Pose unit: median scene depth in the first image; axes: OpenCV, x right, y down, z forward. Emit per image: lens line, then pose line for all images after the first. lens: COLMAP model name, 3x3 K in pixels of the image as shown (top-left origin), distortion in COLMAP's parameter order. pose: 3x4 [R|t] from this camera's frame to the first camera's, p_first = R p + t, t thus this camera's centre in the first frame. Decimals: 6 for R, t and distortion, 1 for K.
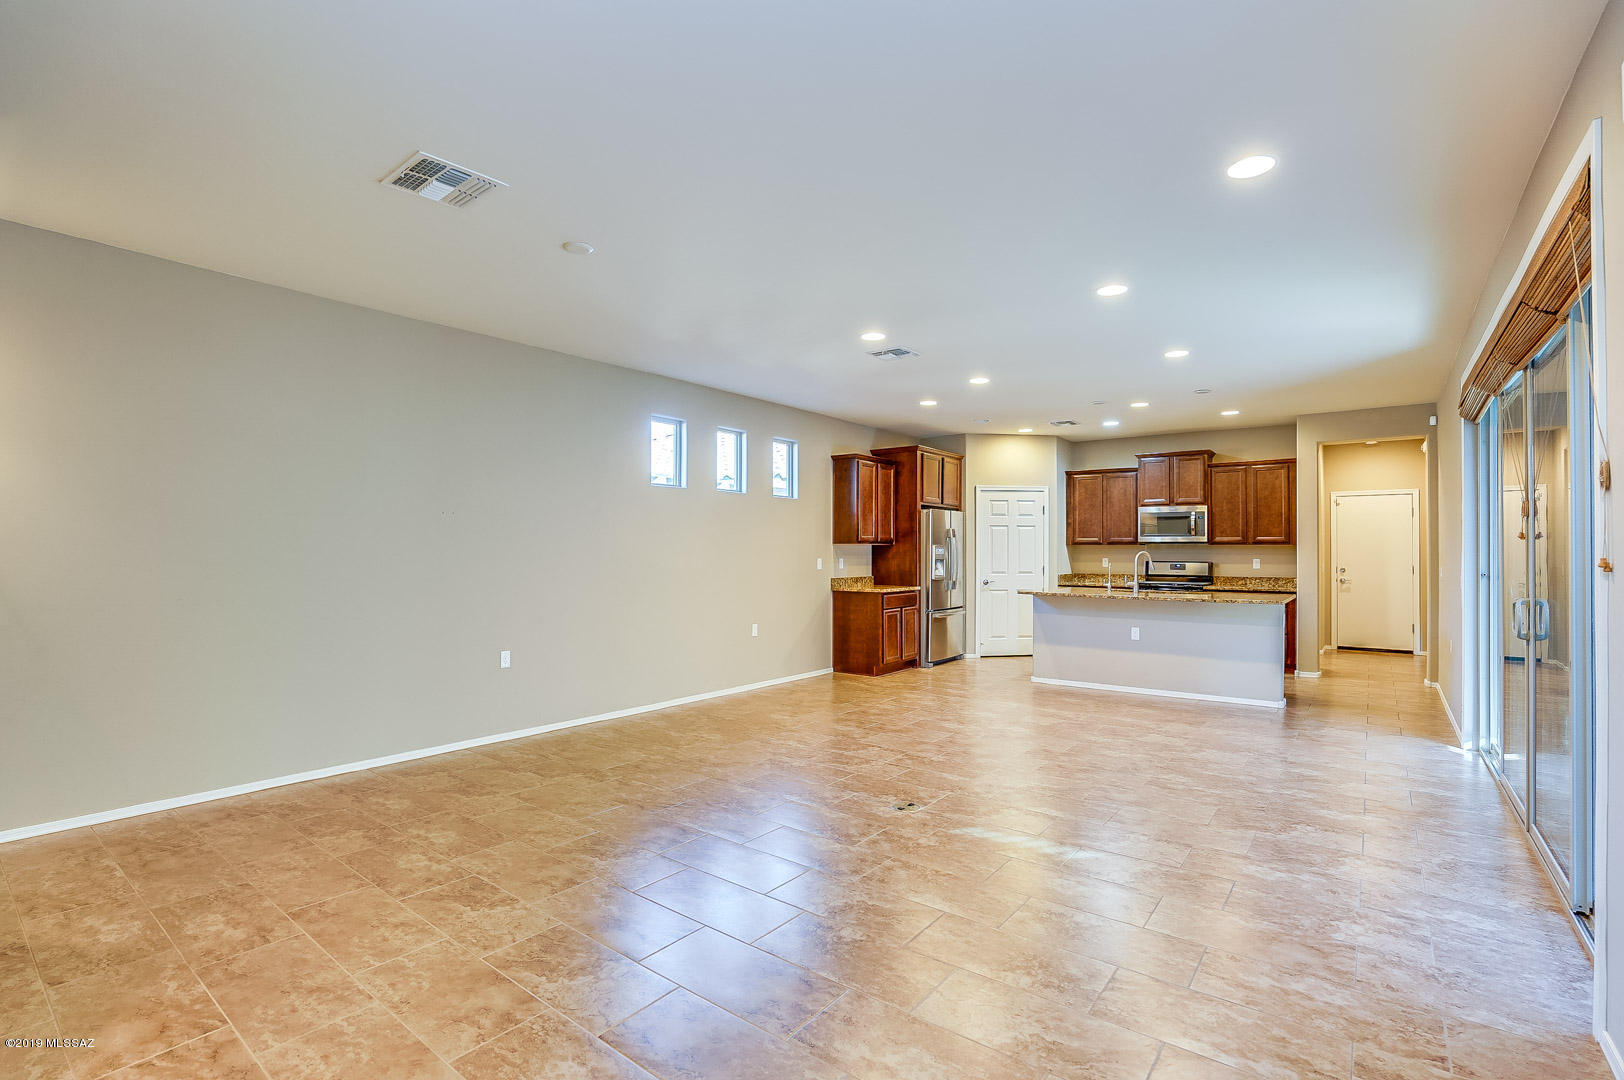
lens RADIAL K [[759.3, 0, 808.0], [0, 759.3, 541.5], [0, 0, 1]] dist [-0.060580, 0.018664]
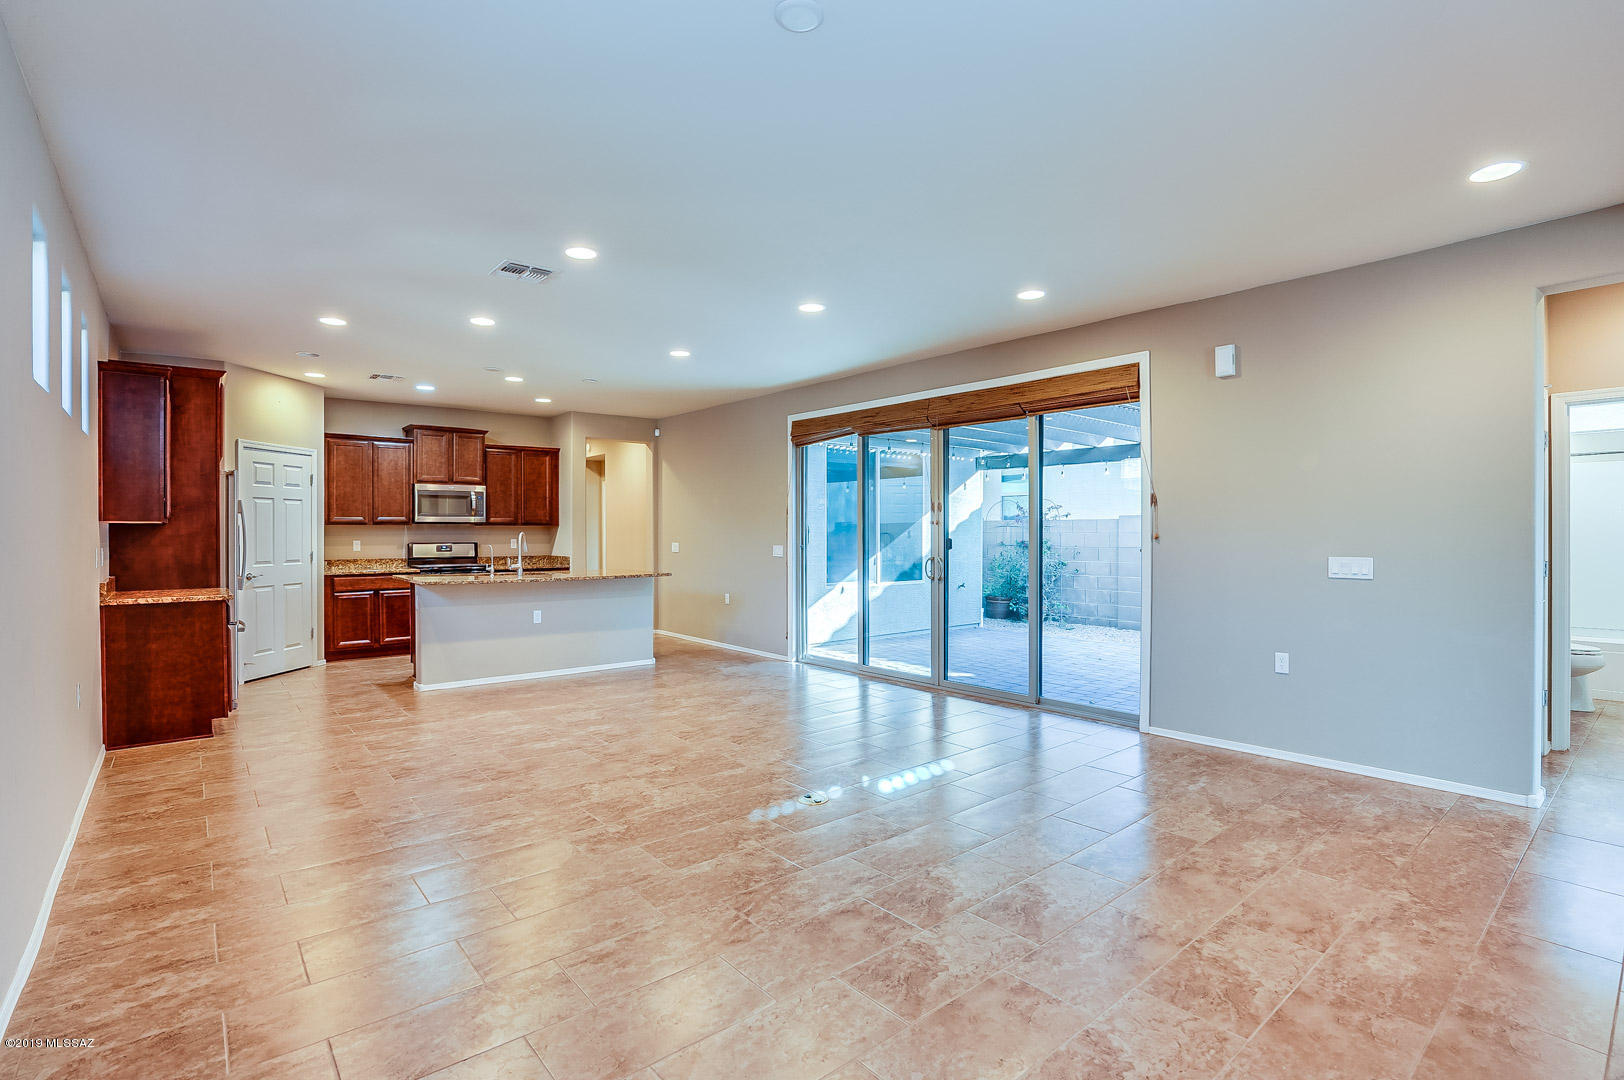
lens RADIAL K [[764.7, 0, 812.0], [0, 764.7, 540.0], [0, 0, 1]] dist [-0.033644, 0.000121]
pose [[0.212521, -0.015285, 0.977037, -0.374777], [-0.011011, 0.999777, 0.018035, 0.000698], [-0.977094, -0.014591, 0.212305, 0.364573]]
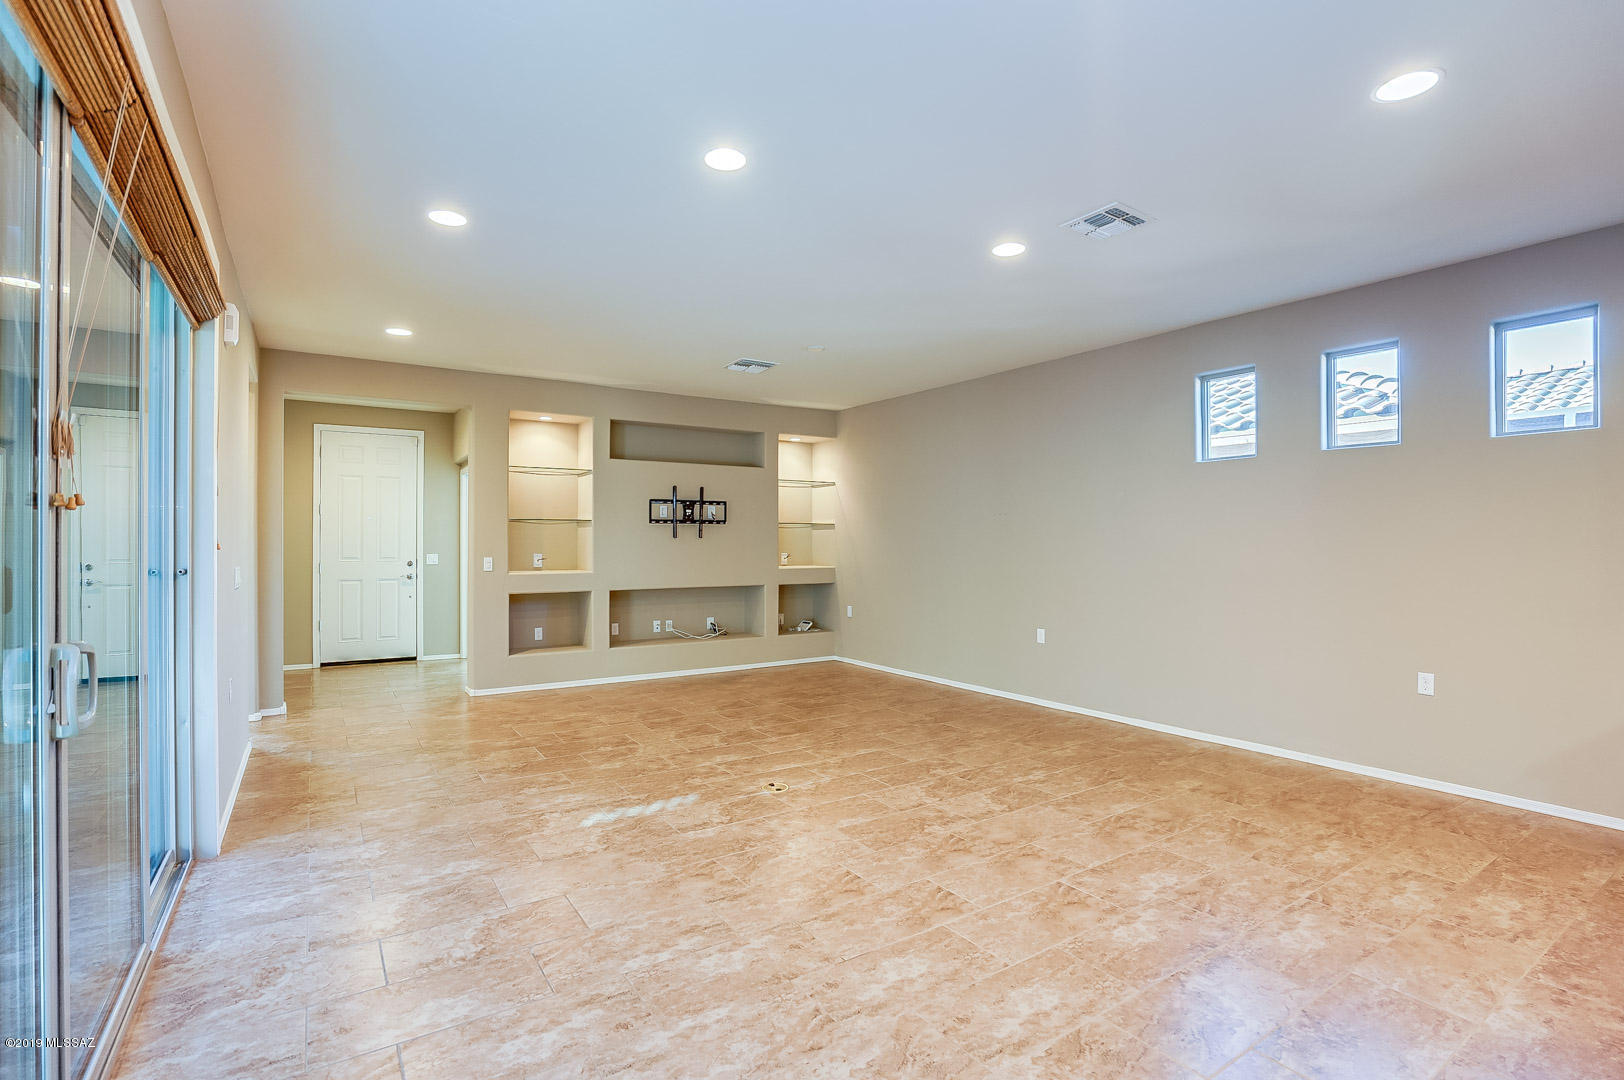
lens RADIAL K [[759.3, 0, 808.0], [0, 759.3, 541.5], [0, 0, 1]] dist [-0.060580, 0.018664]
pose [[-0.326863, -0.004627, -0.945060, 0.505786], [0.012432, 0.999880, -0.009196, 0.009381], [0.944990, -0.014755, -0.326766, 0.635084]]
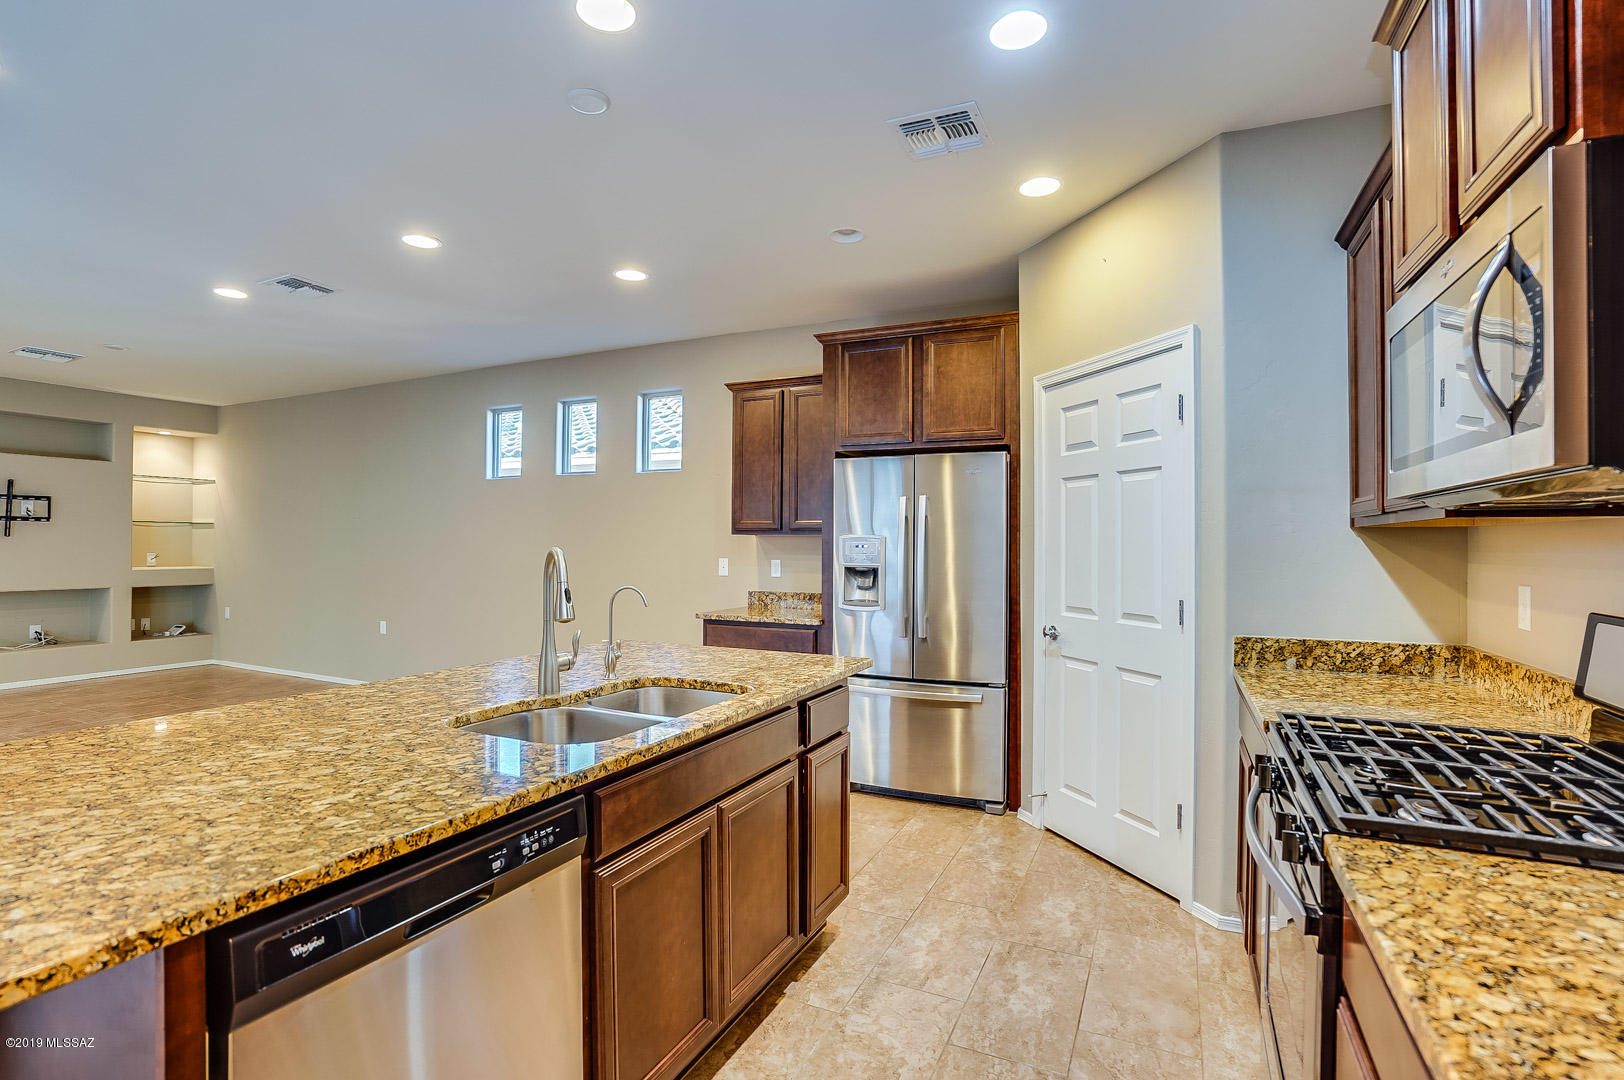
lens RADIAL K [[759.3, 0, 808.0], [0, 759.3, 541.5], [0, 0, 1]] dist [-0.060580, 0.018664]
pose [[0.212517, -0.003355, -0.977152, 0.625189], [0.009135, 0.999957, -0.001447, 0.009365], [0.977115, -0.008619, 0.212538, 0.882276]]
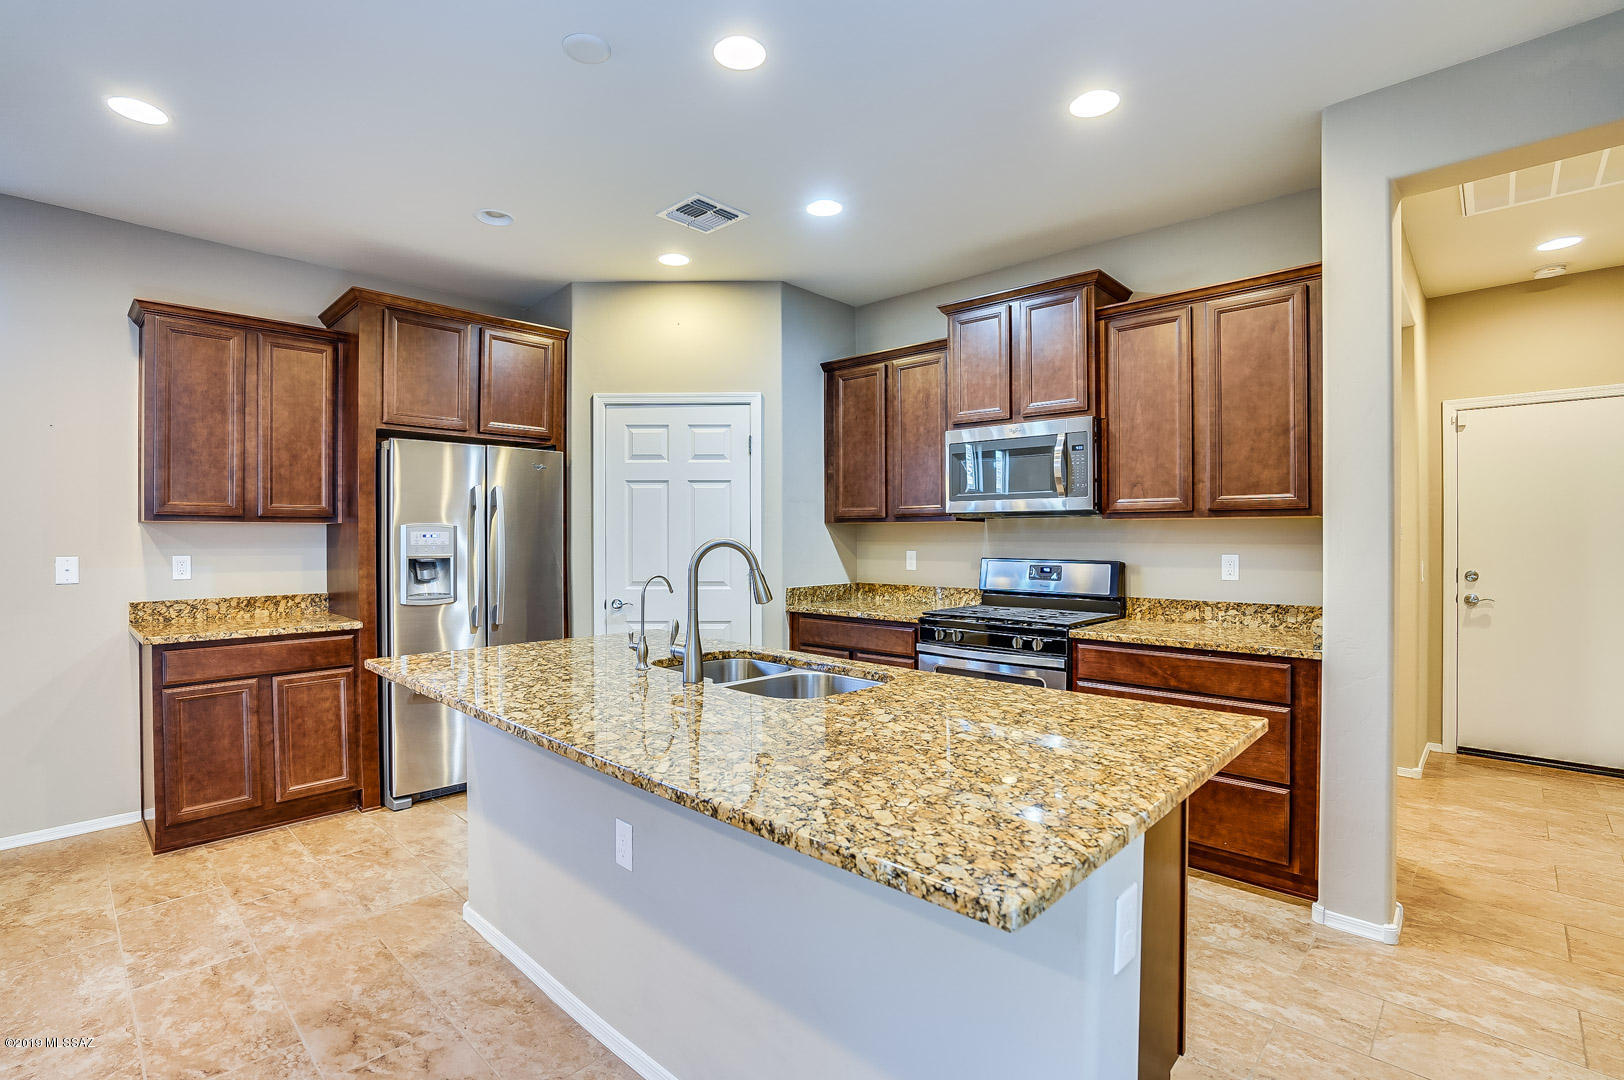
lens RADIAL K [[759.3, 0, 808.0], [0, 759.3, 541.5], [0, 0, 1]] dist [-0.060580, 0.018664]
pose [[0.994264, -0.003961, -0.106881, 0.438040], [0.005616, 0.999869, 0.015184, 0.010045], [0.106807, -0.015697, 0.994156, 0.610568]]
